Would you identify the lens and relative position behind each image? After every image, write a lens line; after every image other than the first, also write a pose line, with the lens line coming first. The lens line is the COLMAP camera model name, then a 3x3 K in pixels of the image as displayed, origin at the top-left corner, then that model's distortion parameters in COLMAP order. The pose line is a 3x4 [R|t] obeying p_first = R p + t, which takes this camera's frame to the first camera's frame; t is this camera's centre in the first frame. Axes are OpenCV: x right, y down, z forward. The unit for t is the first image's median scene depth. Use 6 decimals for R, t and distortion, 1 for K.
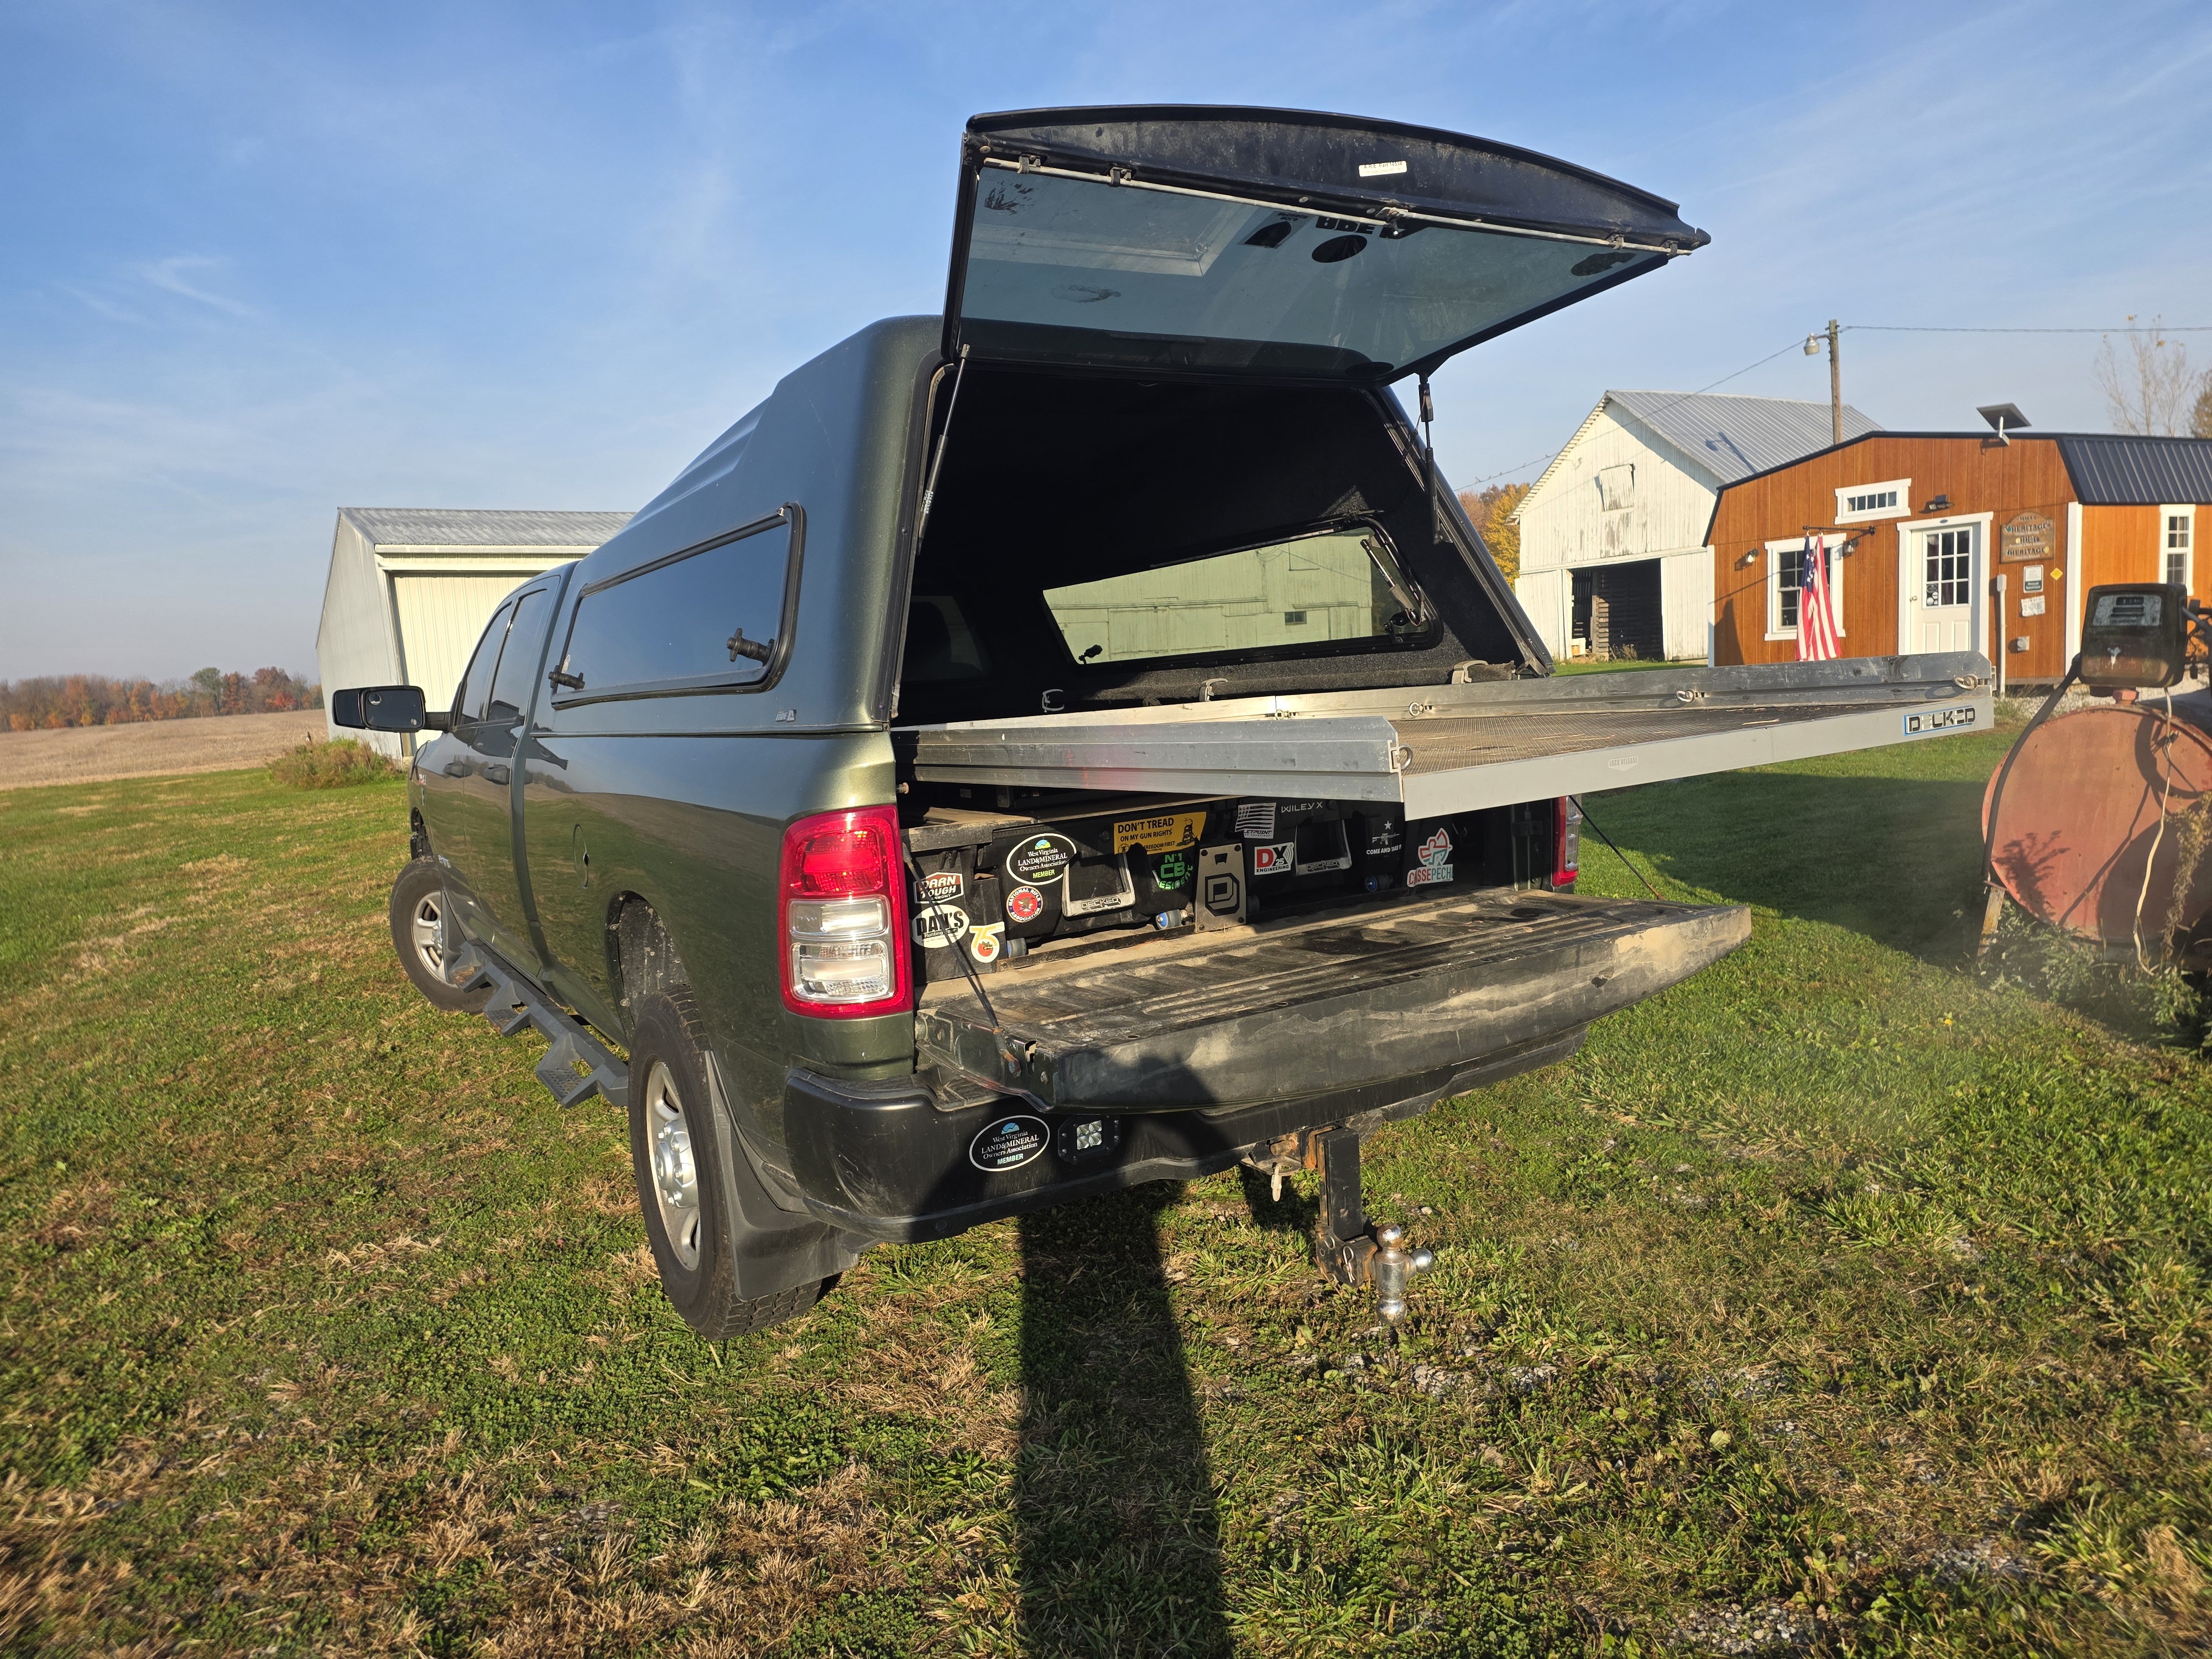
lens RADIAL K [[1474.9, 0, 1105.3], [0, 1474.9, 884.5], [0, 0, 1]] dist [-0.055613, -0.000388]
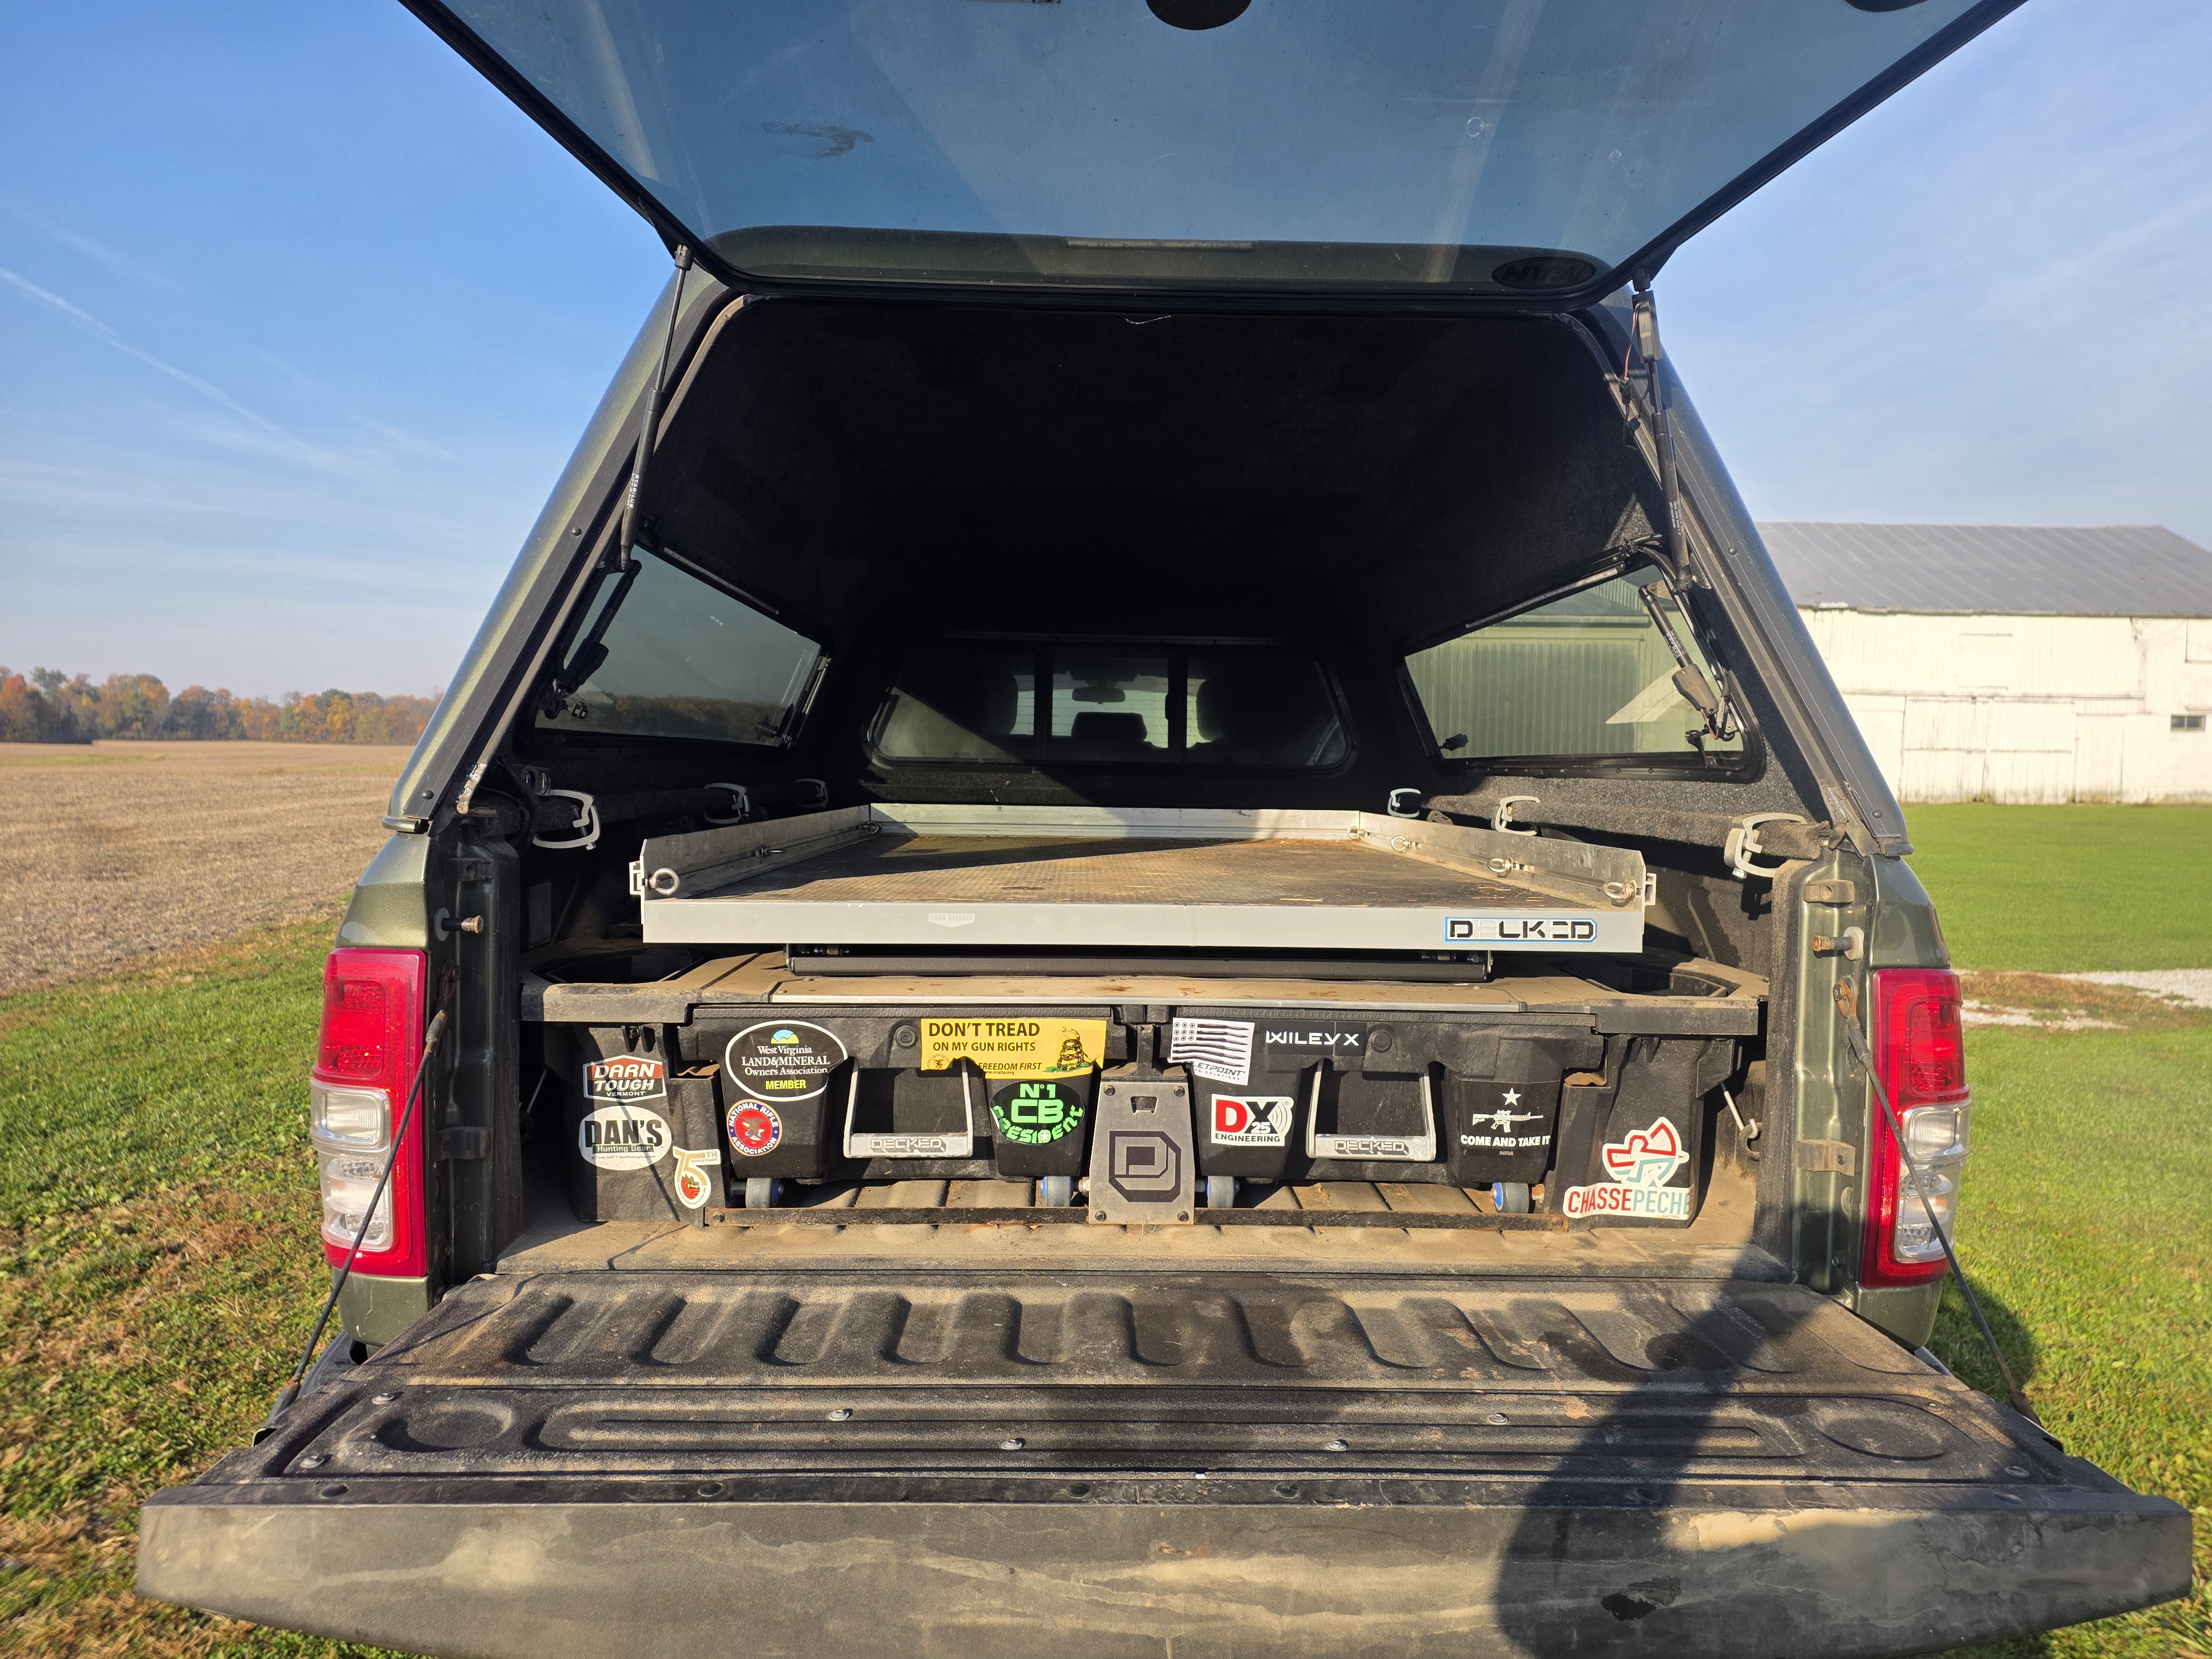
lens RADIAL K [[1516.3, 0, 1109.2], [0, 1516.3, 880.0], [0, 0, 1]] dist [0.000784, 0.000717]
pose [[0.875429, 0.119175, -0.468424, 0.358358], [-0.142209, 0.989738, -0.013964, -0.101015], [0.461953, 0.078839, 0.883393, 0.505197]]
